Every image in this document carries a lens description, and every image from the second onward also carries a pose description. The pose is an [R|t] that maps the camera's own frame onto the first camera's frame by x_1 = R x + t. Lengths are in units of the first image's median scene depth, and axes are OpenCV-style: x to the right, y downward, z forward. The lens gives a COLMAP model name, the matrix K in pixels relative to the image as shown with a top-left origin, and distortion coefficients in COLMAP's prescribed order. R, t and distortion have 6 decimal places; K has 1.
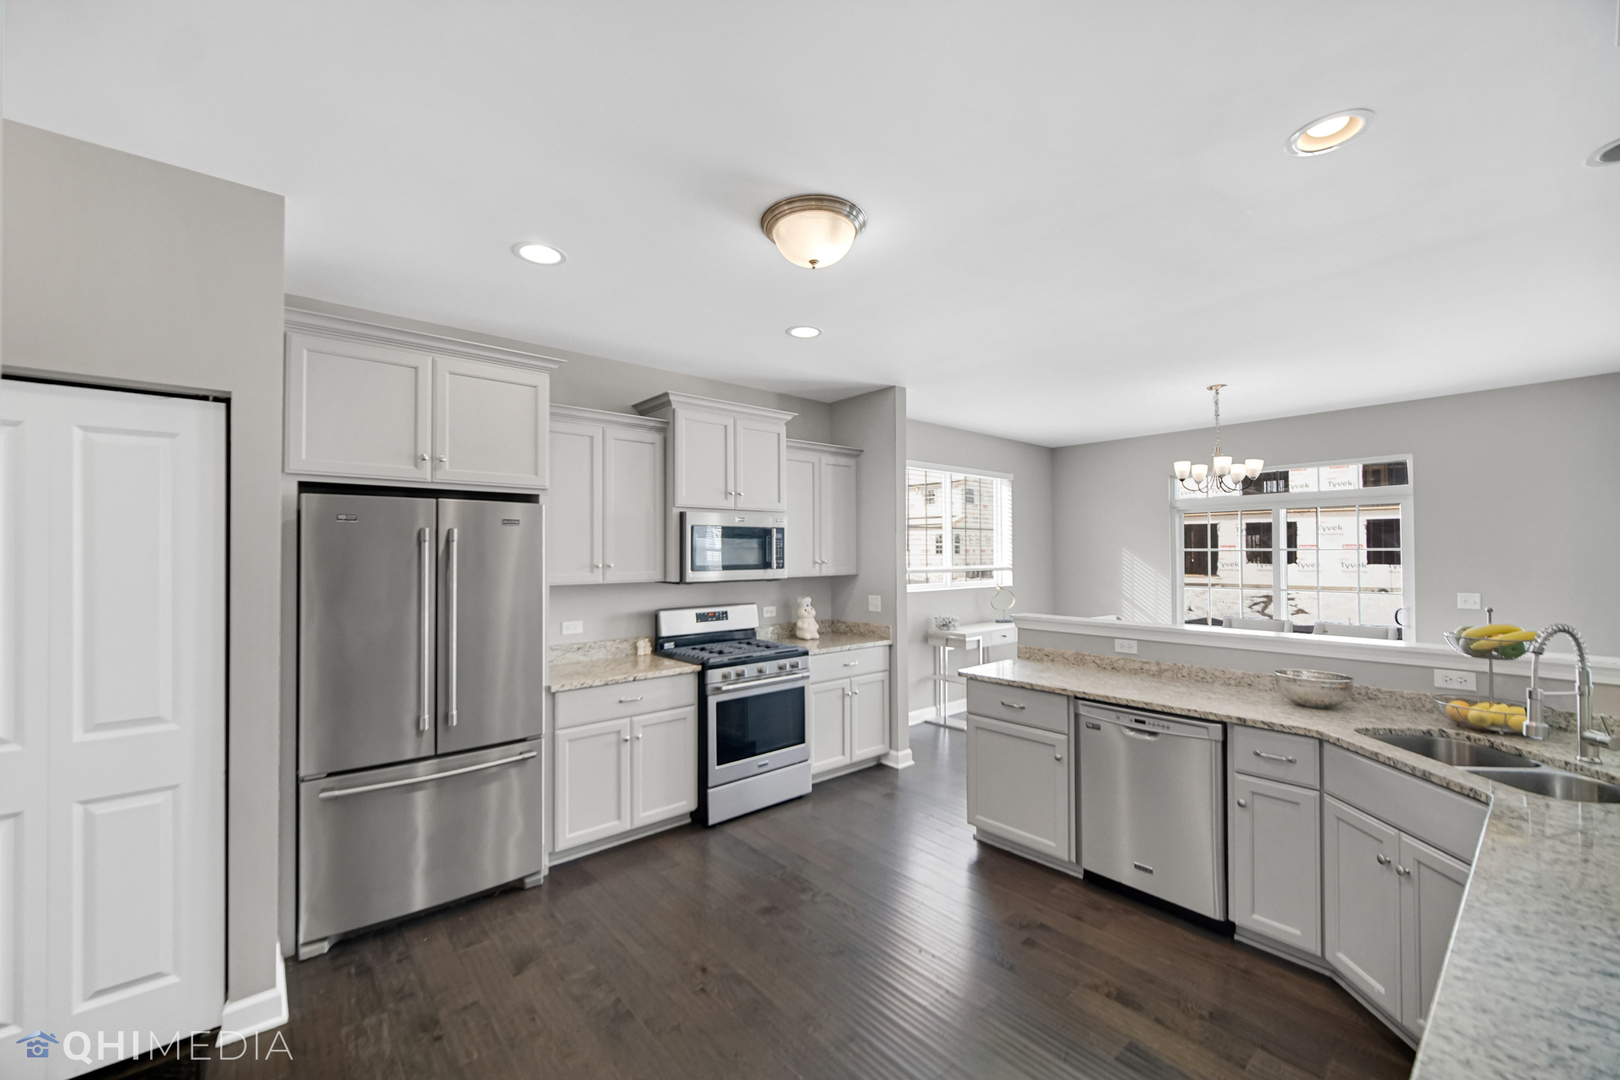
lens RADIAL K [[635.2, 0, 802.5], [0, 635.2, 546.4], [0, 0, 1]] dist [-0.004130, 0.000484]
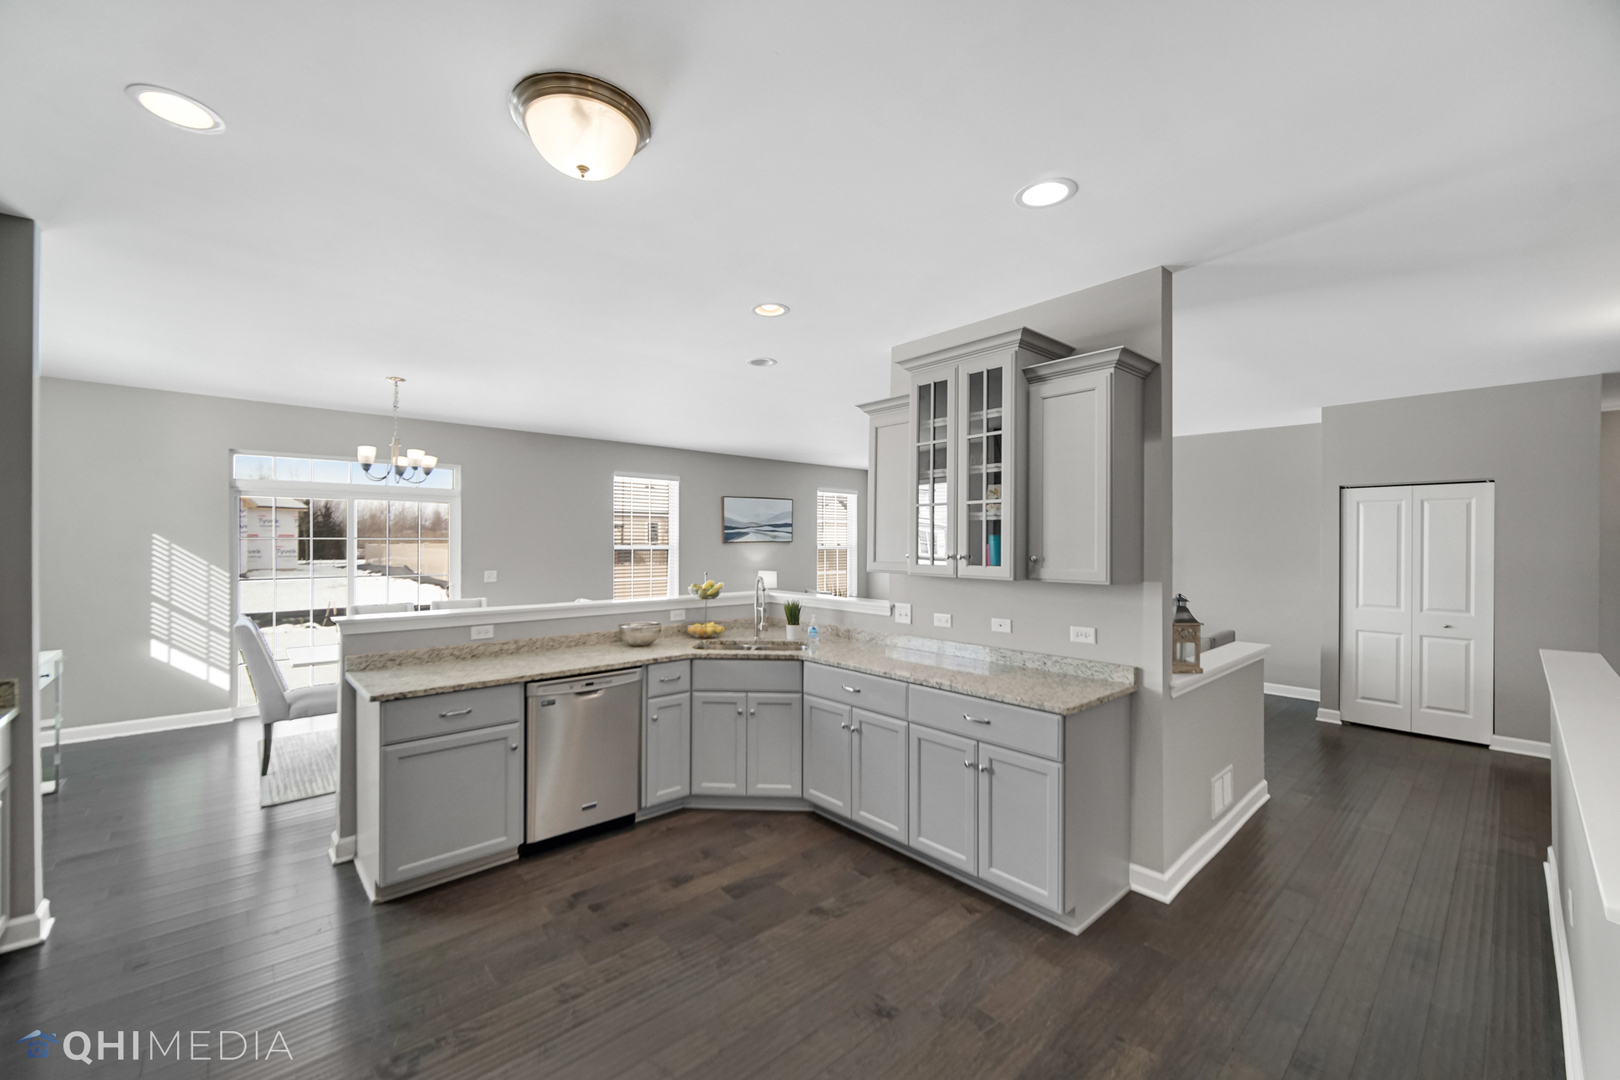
lens RADIAL K [[635.2, 0, 801.7], [0, 635.2, 544.2], [0, 0, 1]] dist [-0.004130, 0.000484]
pose [[-0.023207, 0.002645, 0.999727, -0.603611], [-0.016807, 0.999854, -0.003035, 0.011460], [-0.999589, -0.016873, -0.023159, 0.583515]]
